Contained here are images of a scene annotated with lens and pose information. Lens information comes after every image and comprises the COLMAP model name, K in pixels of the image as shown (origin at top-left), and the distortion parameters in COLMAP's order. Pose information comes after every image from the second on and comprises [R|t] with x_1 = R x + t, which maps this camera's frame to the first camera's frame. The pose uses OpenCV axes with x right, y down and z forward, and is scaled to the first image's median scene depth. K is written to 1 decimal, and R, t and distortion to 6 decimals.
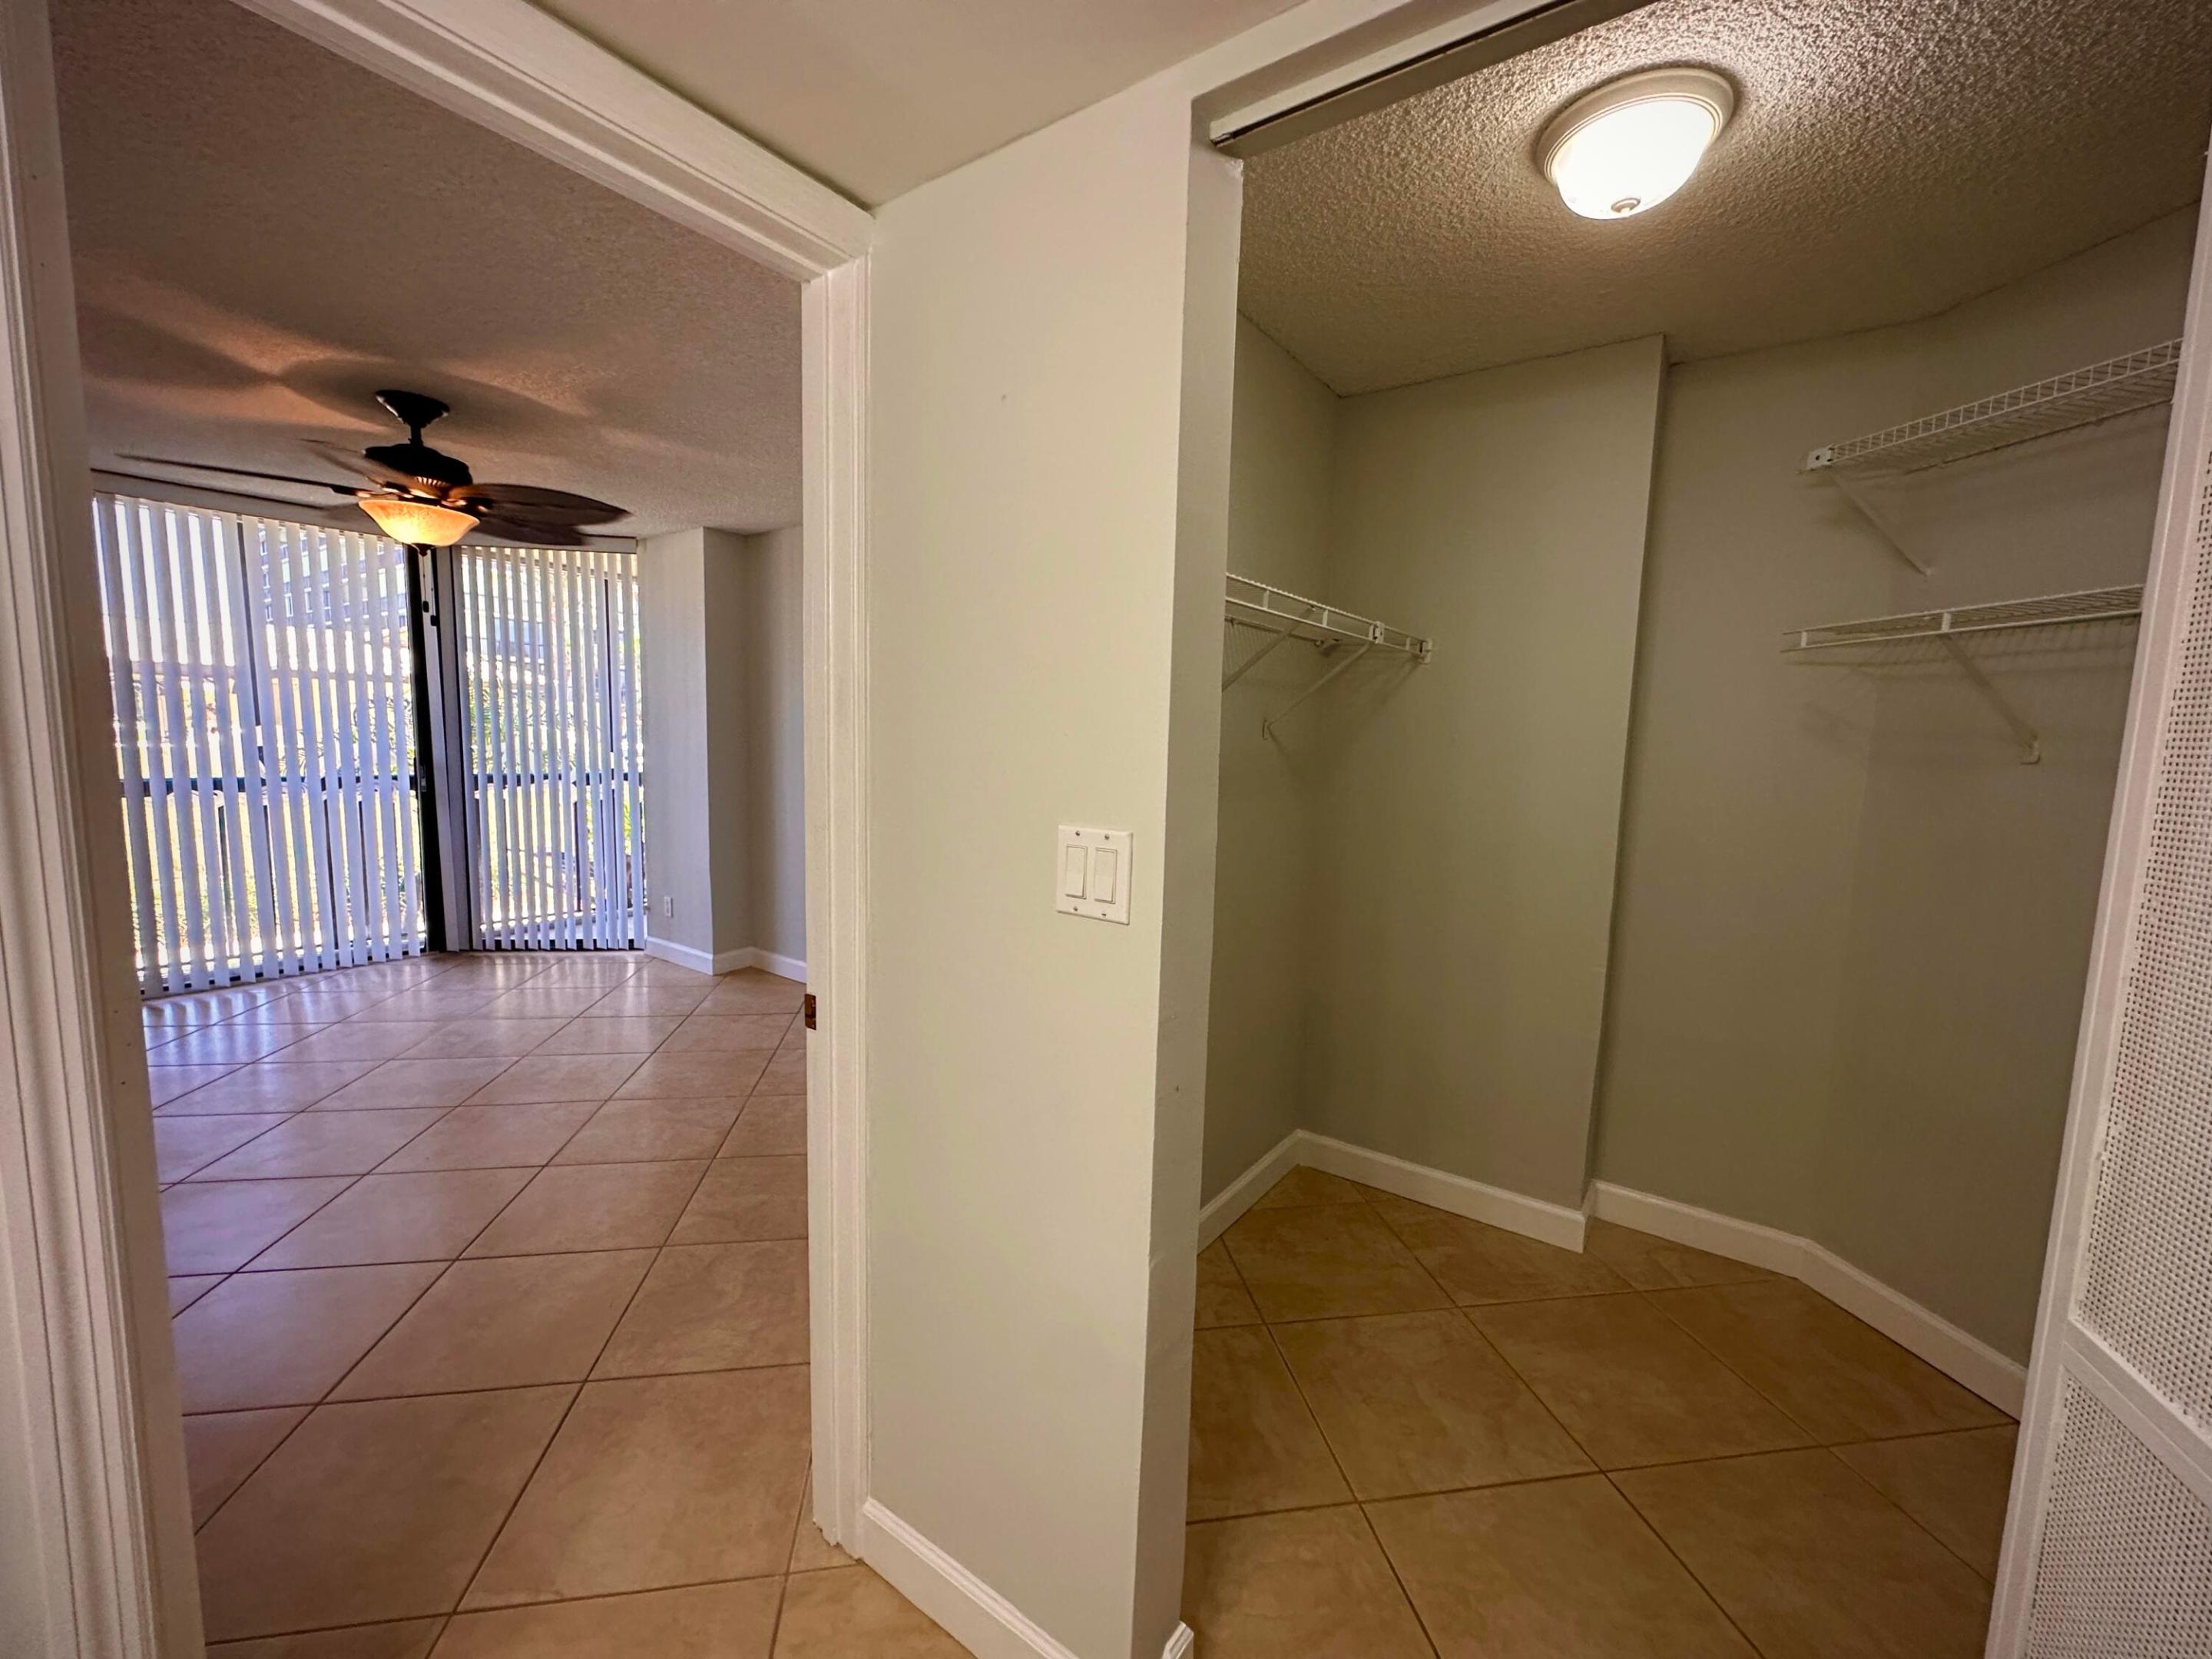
lens RADIAL K [[900.9, 0, 1104.9], [0, 900.9, 846.6], [0, 0, 1]] dist [-0.000766, -0.000029]
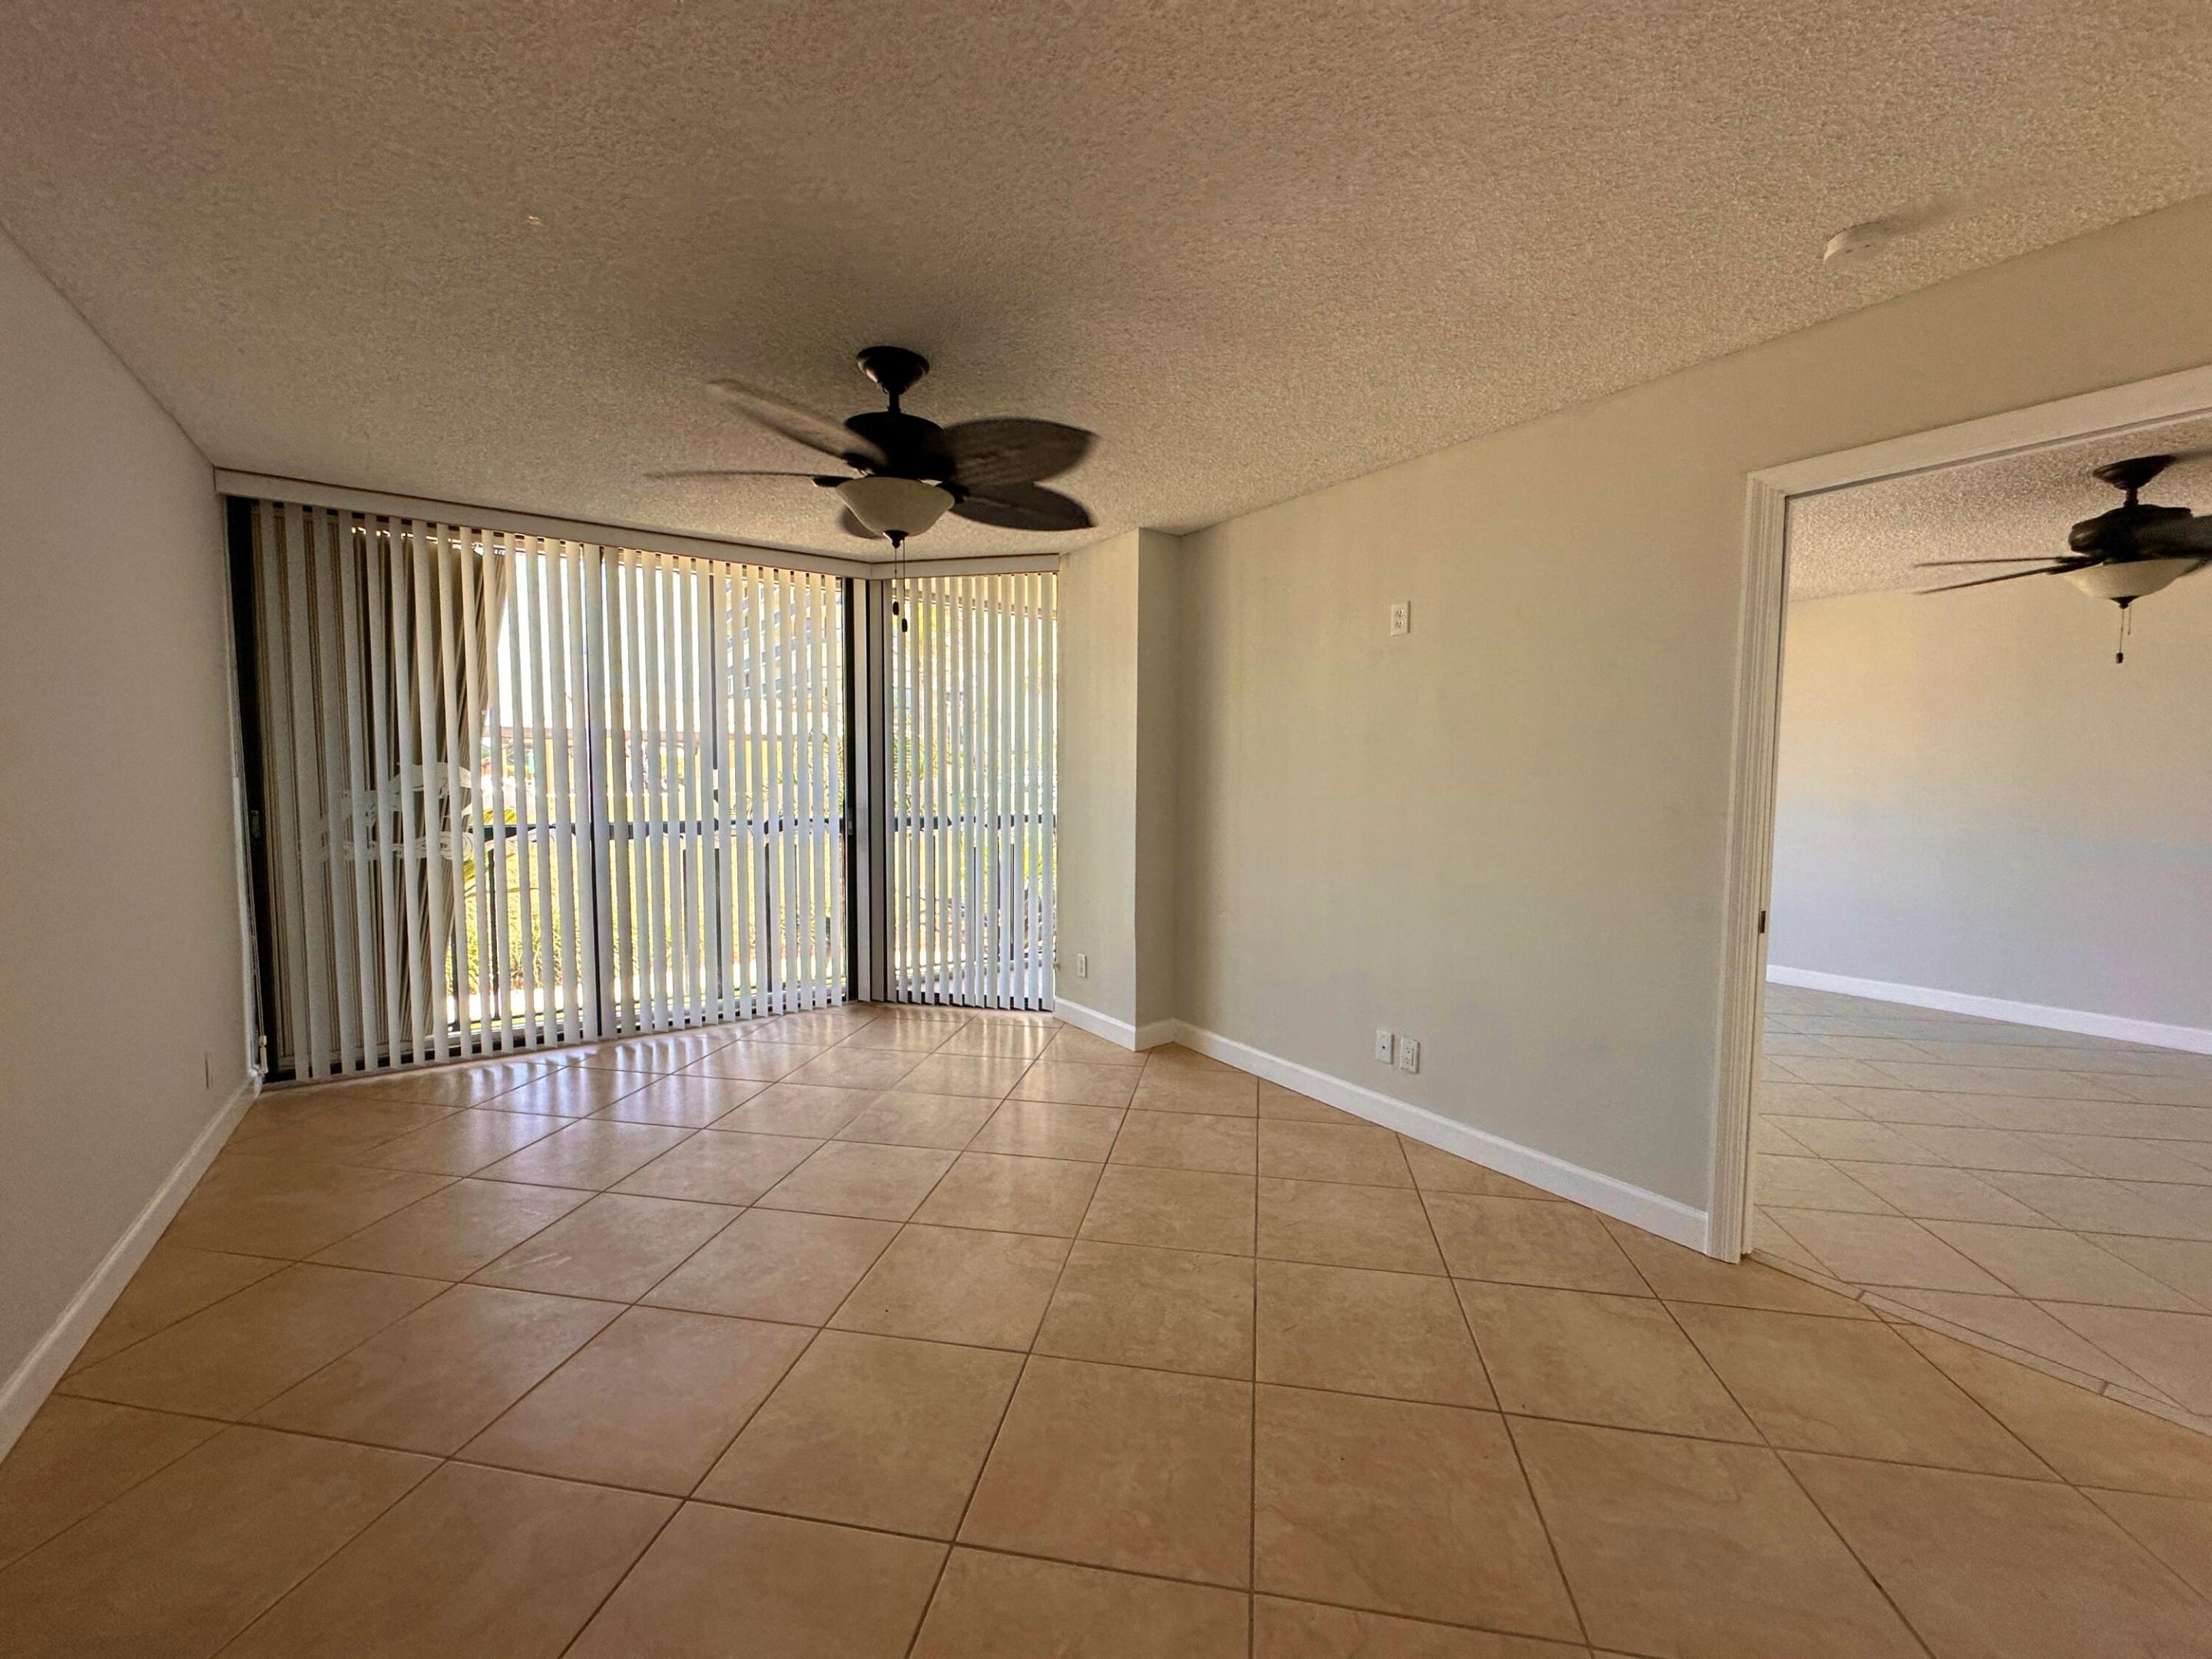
lens RADIAL K [[900.9, 0, 1104.9], [0, 900.9, 846.6], [0, 0, 1]] dist [-0.000766, -0.000029]
pose [[0.944073, 0.004710, -0.329703, -0.179709], [-0.021141, 0.998705, -0.046267, -0.009307], [0.329058, 0.050649, 0.942950, 0.177828]]
